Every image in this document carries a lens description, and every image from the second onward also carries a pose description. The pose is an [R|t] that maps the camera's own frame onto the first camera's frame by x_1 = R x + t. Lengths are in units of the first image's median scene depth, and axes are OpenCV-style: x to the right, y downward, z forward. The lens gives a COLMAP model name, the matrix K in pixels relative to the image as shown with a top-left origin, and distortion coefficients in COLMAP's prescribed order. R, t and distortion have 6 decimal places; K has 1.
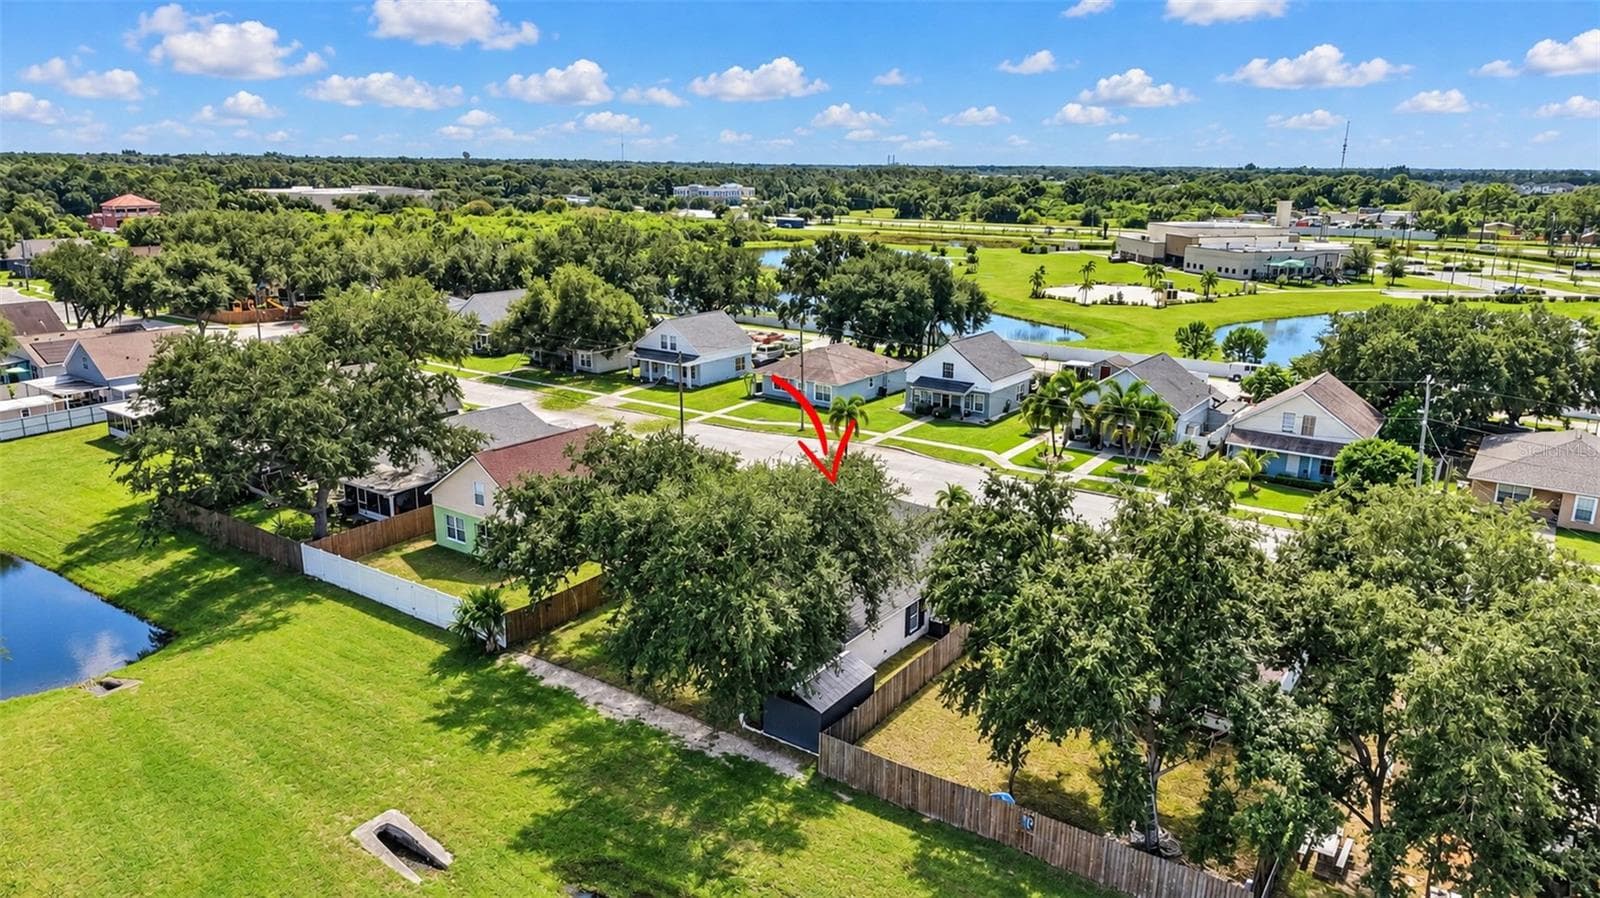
lens RADIAL K [[1052.3, 0, 791.5], [0, 1052.3, 440.9], [0, 0, 1]] dist [-0.002732, -0.004970]
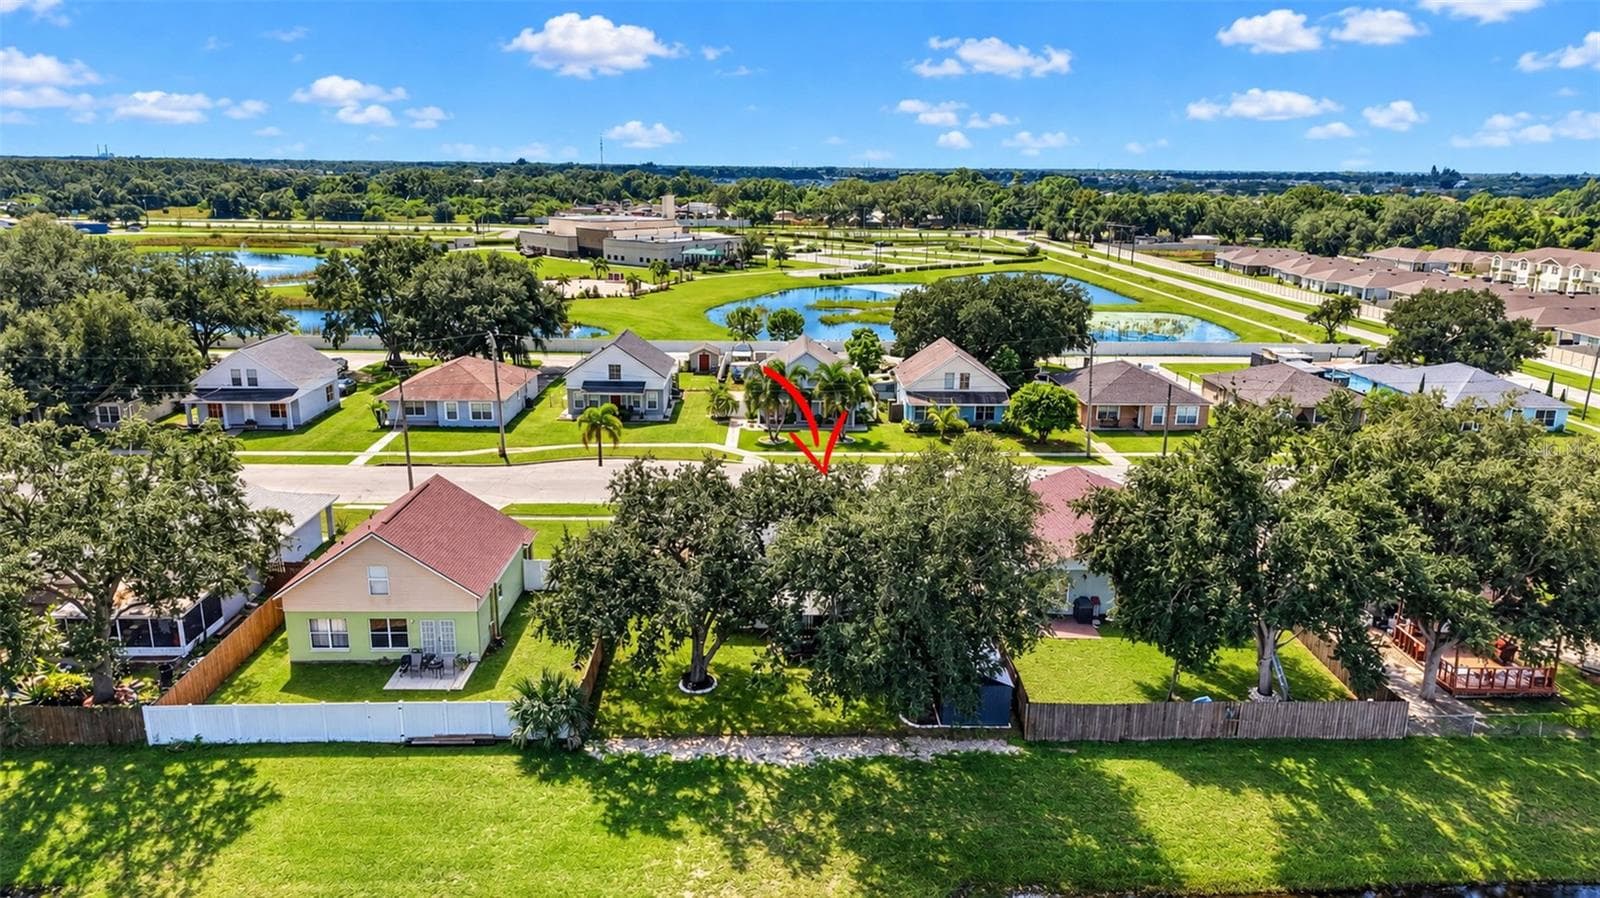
lens RADIAL K [[1031.5, 0, 800.0], [0, 1031.5, 449.0], [0, 0, 1]] dist [0.008574, -0.001250]
pose [[0.800000, -0.151306, 0.580609, -0.144532], [0.141901, 0.987941, 0.061937, -0.015548], [-0.582979, 0.032839, 0.811823, 0.053791]]
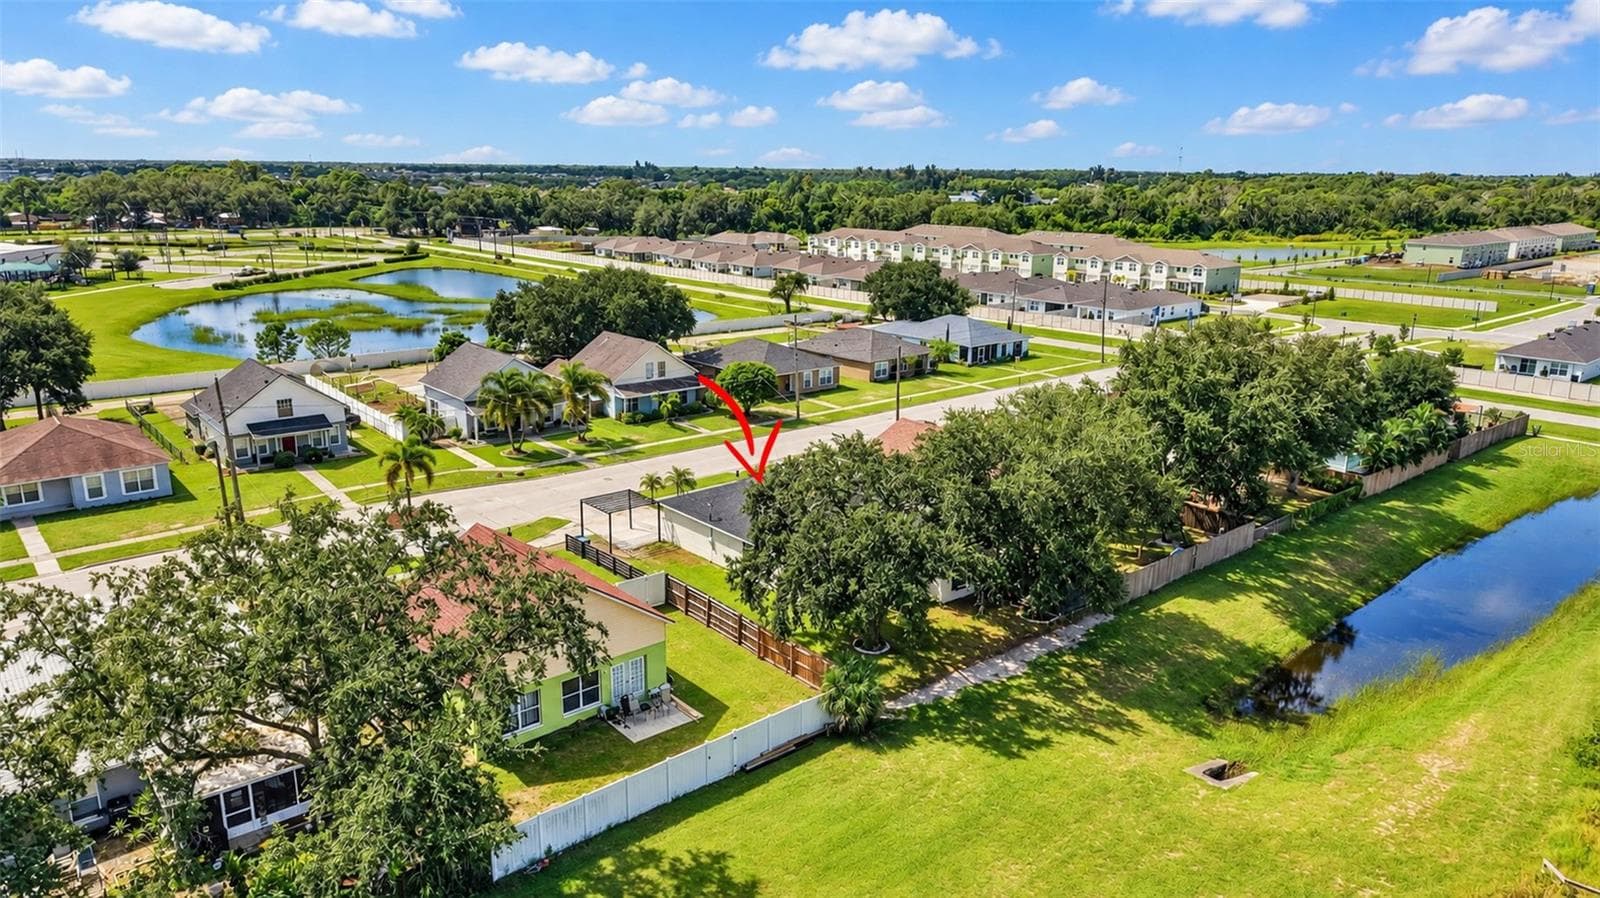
lens RADIAL K [[1031.5, 0, 800.0], [0, 1031.5, 449.0], [0, 0, 1]] dist [0.008574, -0.001250]
pose [[0.254615, -0.250664, 0.933991, -0.261890], [0.229639, 0.953868, 0.193396, -0.050489], [-0.939381, 0.165239, 0.300431, 0.186536]]
